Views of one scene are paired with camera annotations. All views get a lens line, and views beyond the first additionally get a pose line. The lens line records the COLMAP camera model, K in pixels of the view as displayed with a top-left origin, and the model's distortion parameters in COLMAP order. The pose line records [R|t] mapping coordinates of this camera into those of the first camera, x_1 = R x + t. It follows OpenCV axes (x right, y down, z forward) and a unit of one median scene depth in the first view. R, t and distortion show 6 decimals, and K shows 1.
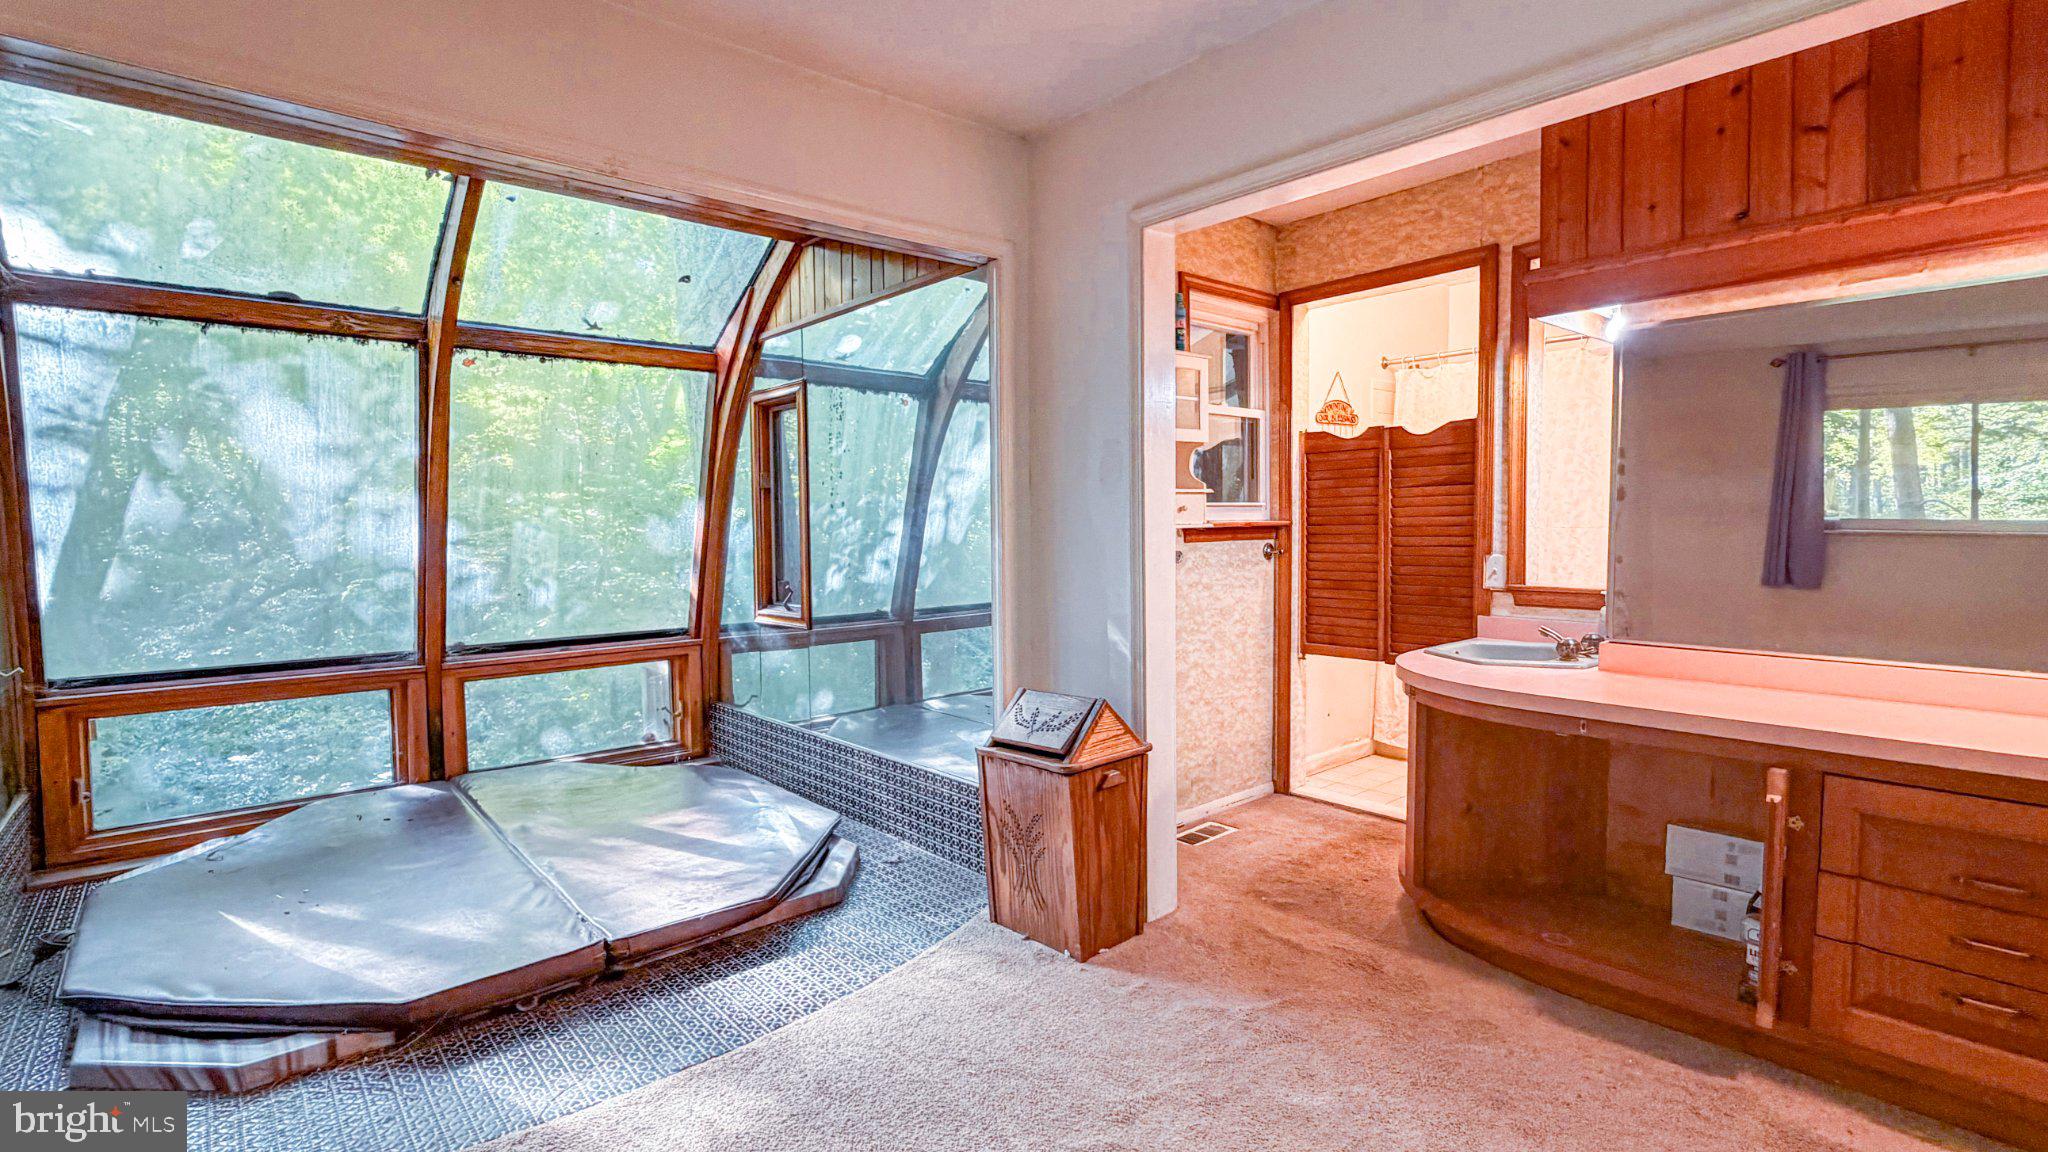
lens RADIAL K [[834.7, 0, 1022.5], [0, 834.7, 572.0], [0, 0, 1]] dist [0.001234, 0.000933]
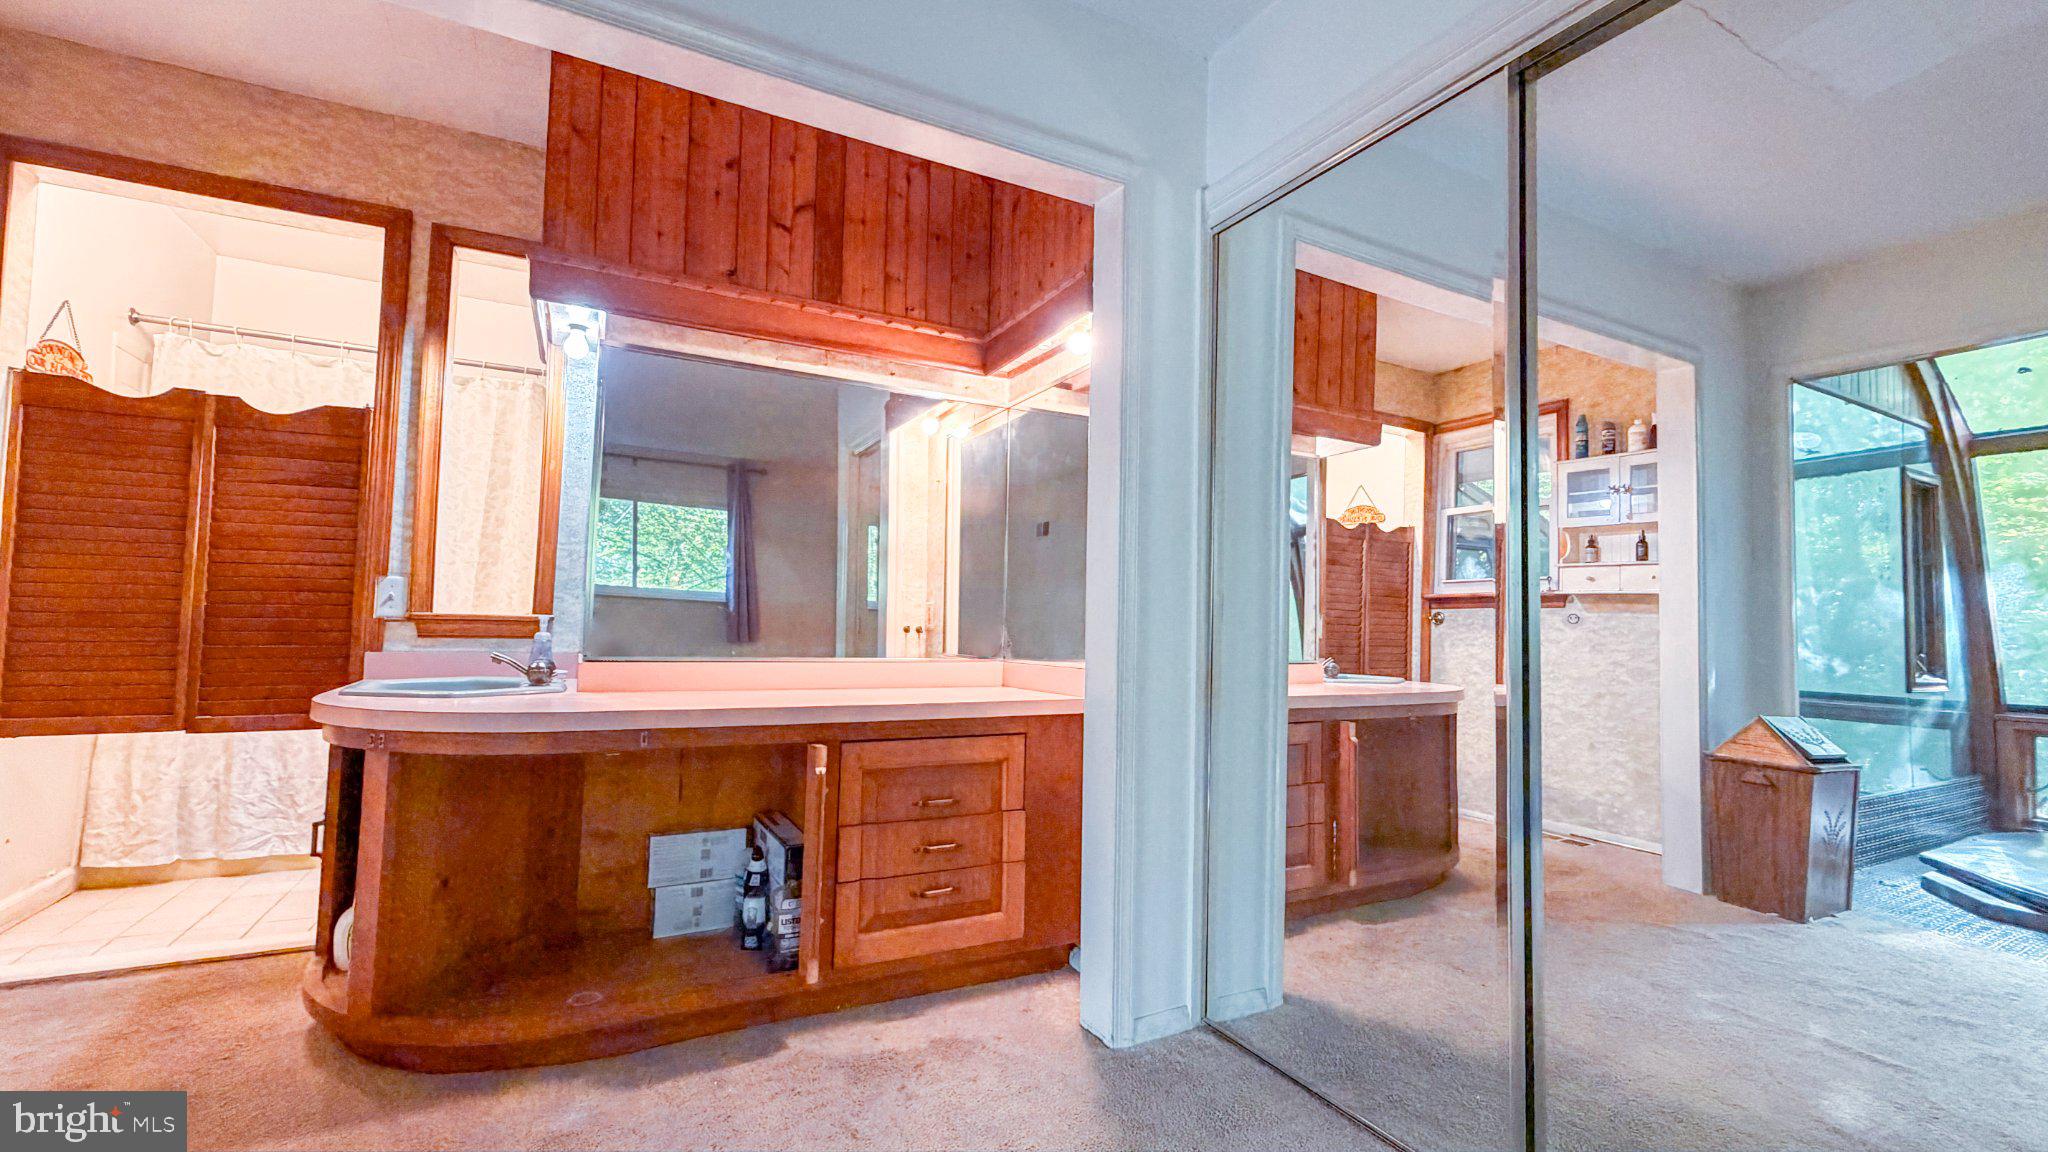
lens RADIAL K [[834.7, 0, 1022.5], [0, 834.7, 572.0], [0, 0, 1]] dist [0.001234, 0.000933]
pose [[0.266014, 0.069963, 0.961427, -0.084304], [0.005082, 0.997247, -0.073976, 0.056558], [-0.963956, 0.024565, 0.264926, 0.276508]]
